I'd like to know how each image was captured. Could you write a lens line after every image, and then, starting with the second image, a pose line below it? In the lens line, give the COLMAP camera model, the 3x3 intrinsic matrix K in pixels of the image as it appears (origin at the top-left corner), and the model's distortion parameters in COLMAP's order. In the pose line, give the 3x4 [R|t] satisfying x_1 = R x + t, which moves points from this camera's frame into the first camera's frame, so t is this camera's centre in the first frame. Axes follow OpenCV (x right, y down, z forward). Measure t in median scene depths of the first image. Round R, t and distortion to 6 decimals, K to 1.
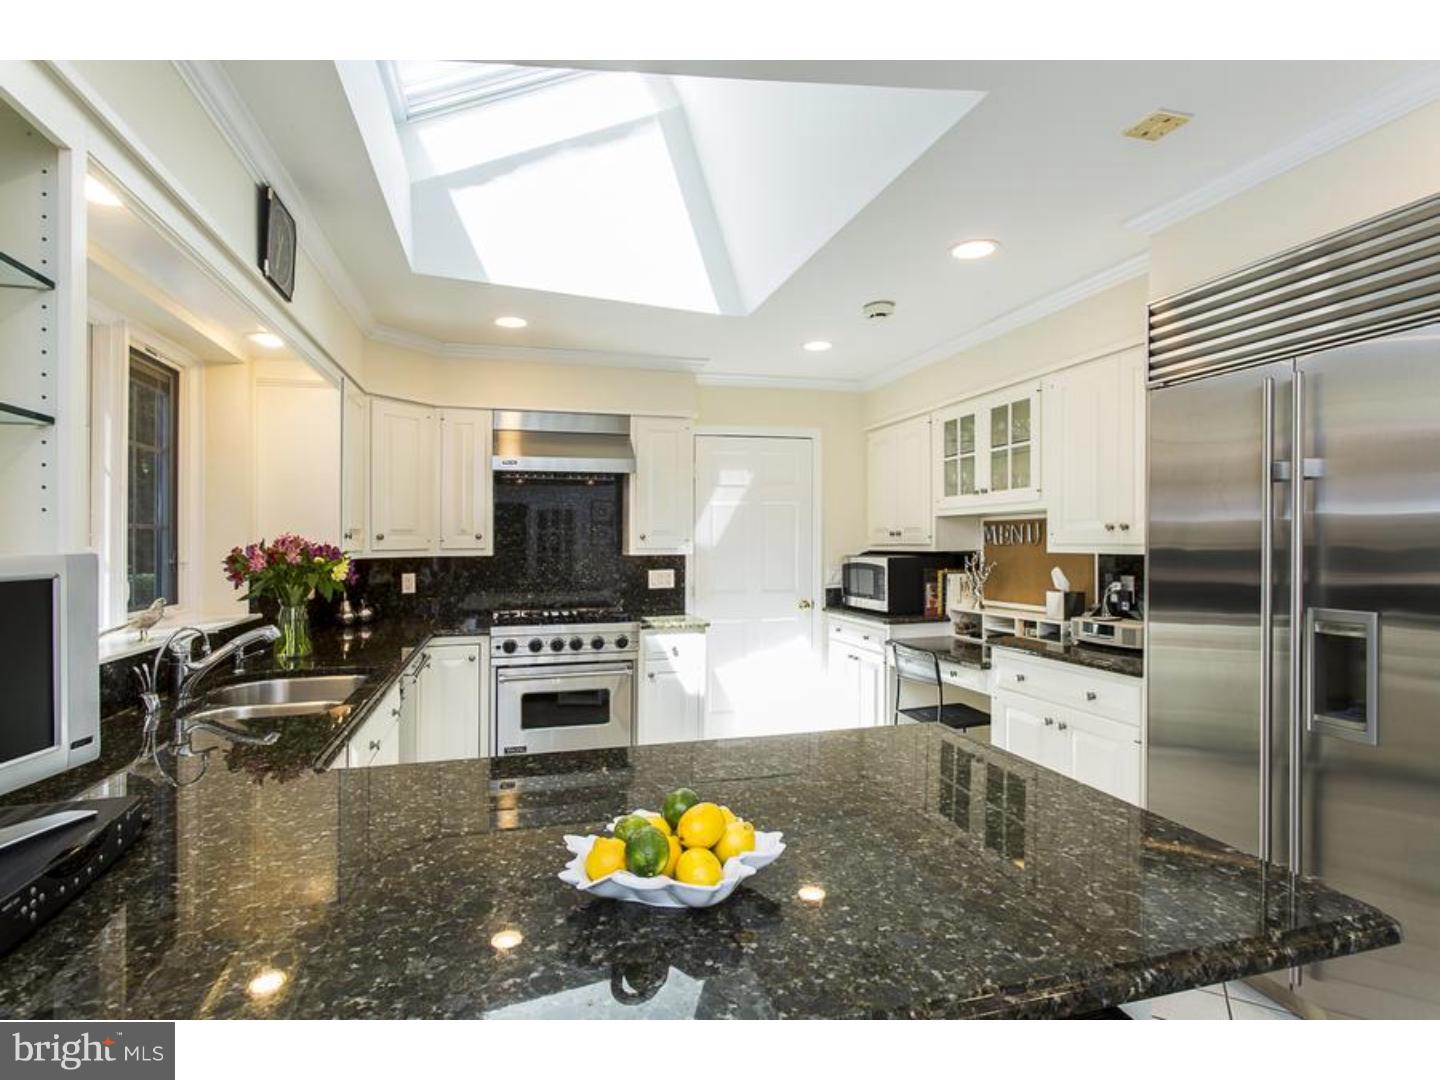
lens RADIAL K [[736.1, 0, 711.4], [0, 736.1, 539.8], [0, 0, 1]] dist [0.005693, 0.000062]
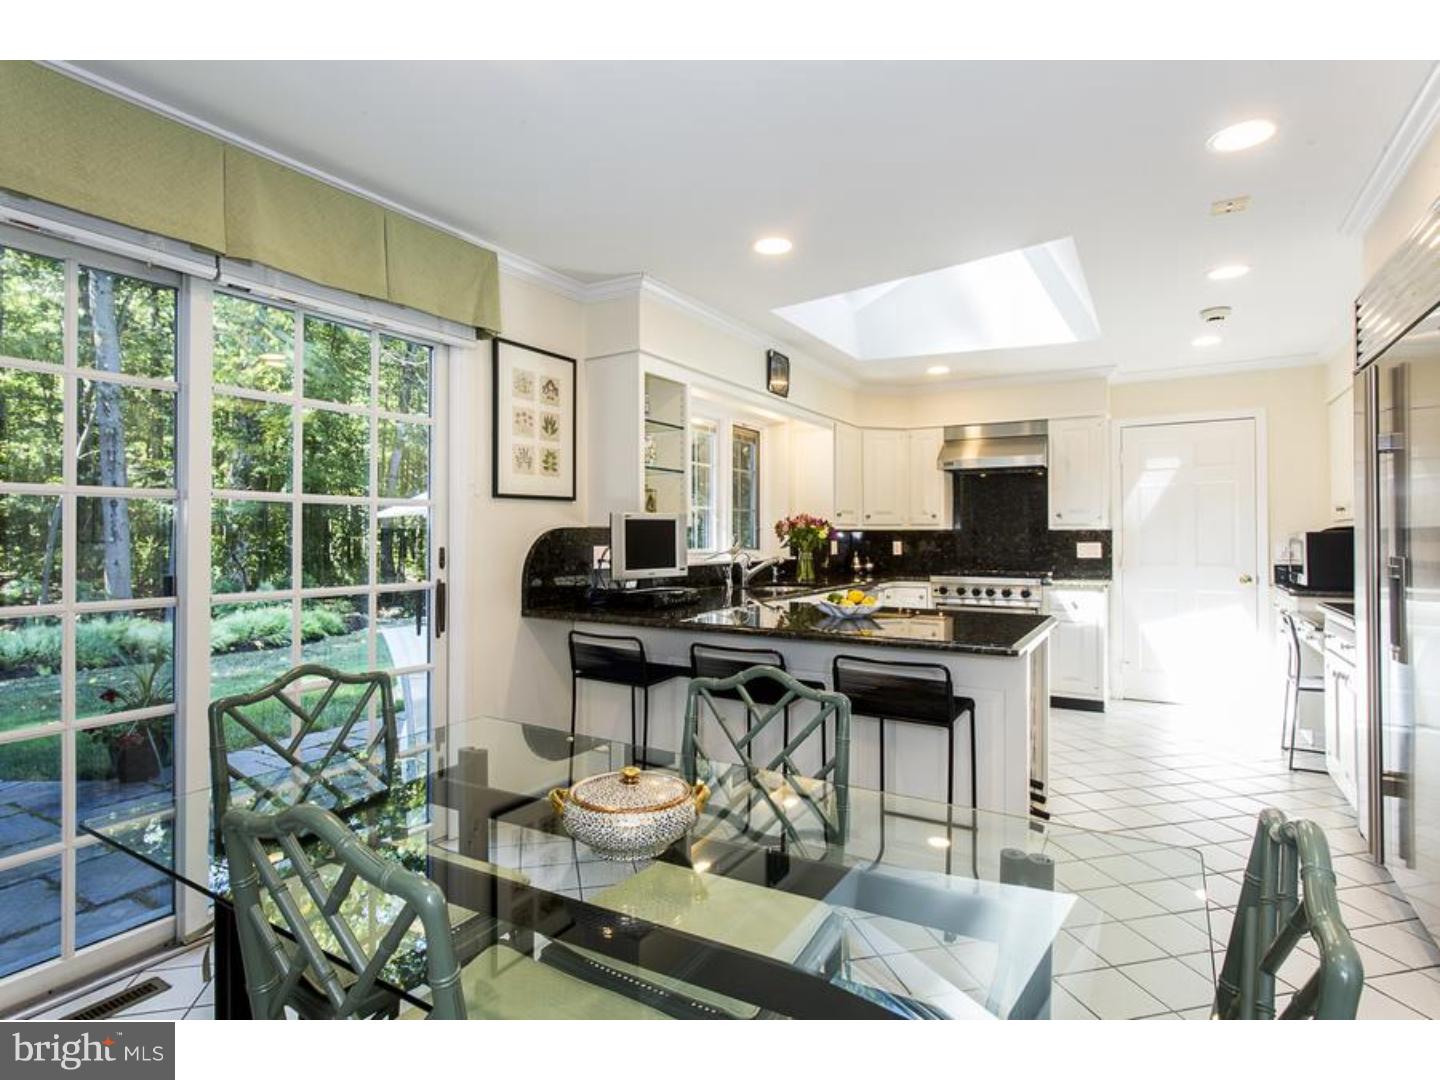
lens RADIAL K [[736.1, 0, 715.9], [0, 736.1, 525.7], [0, 0, 1]] dist [0.005693, 0.000062]
pose [[0.689916, -0.003192, -0.723882, 0.439741], [-0.002272, 0.999976, -0.006574, 0.025940], [0.723886, 0.006180, 0.689892, -0.311758]]
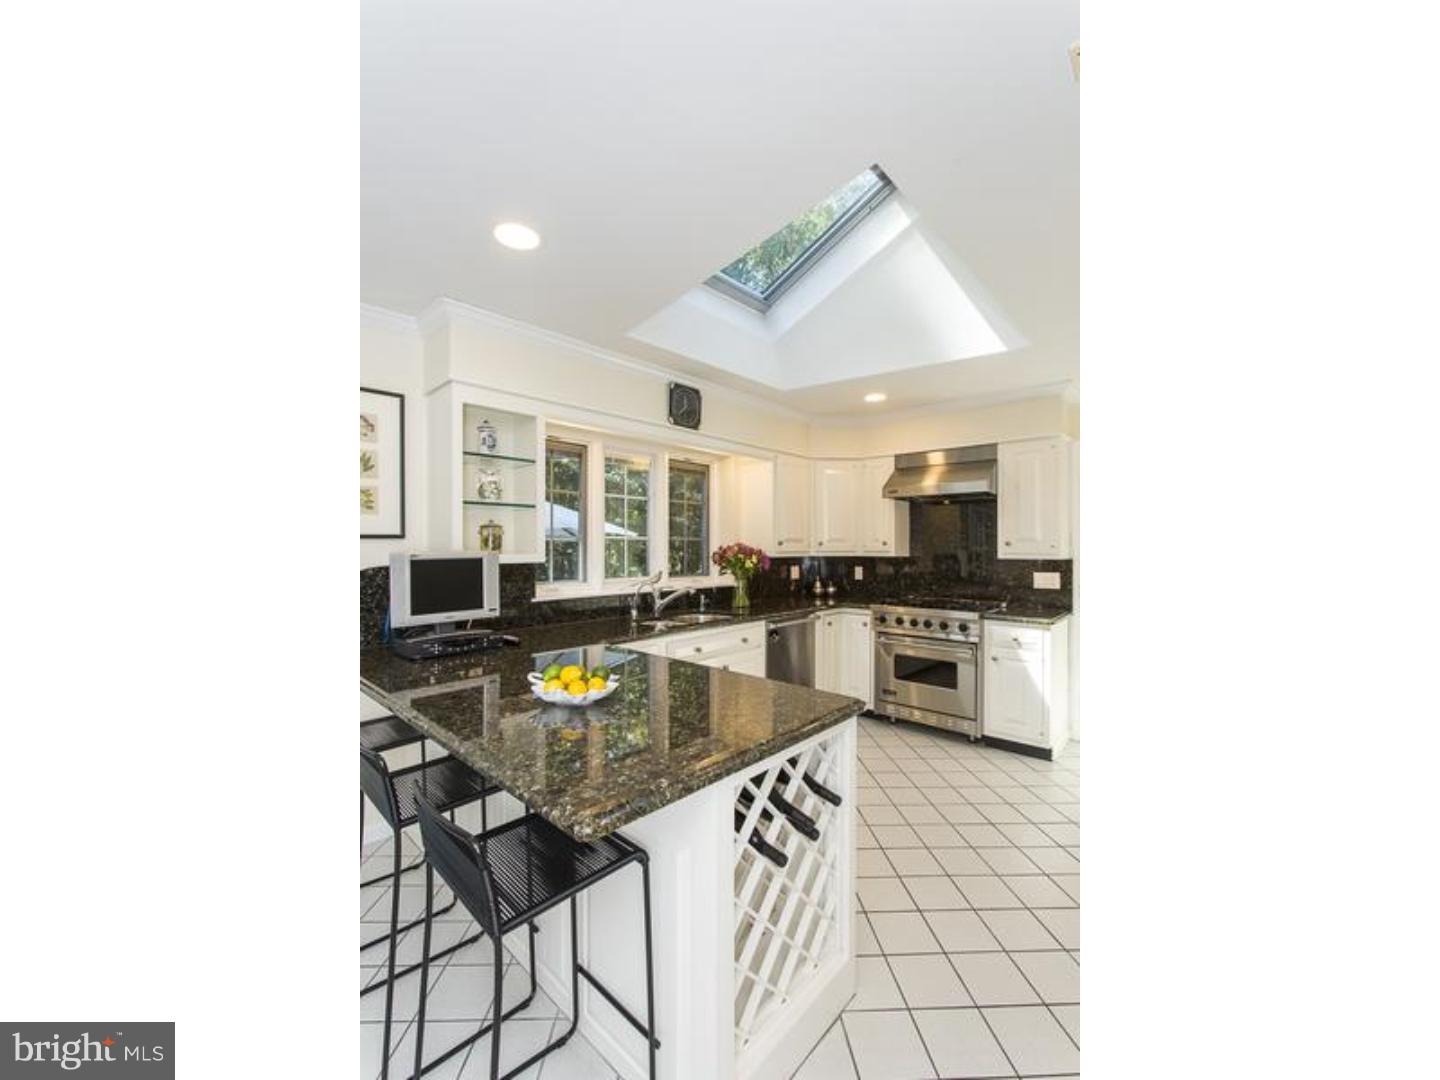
lens RADIAL K [[534.0, 0, 716.7], [0, 534.0, 540.5], [0, 0, 1]] dist [0.001411, 0.000084]
pose [[0.529905, -0.004968, -0.848043, 0.413776], [-0.000852, 0.999979, -0.006391, -0.002704], [0.848057, 0.004109, 0.529889, 0.153070]]
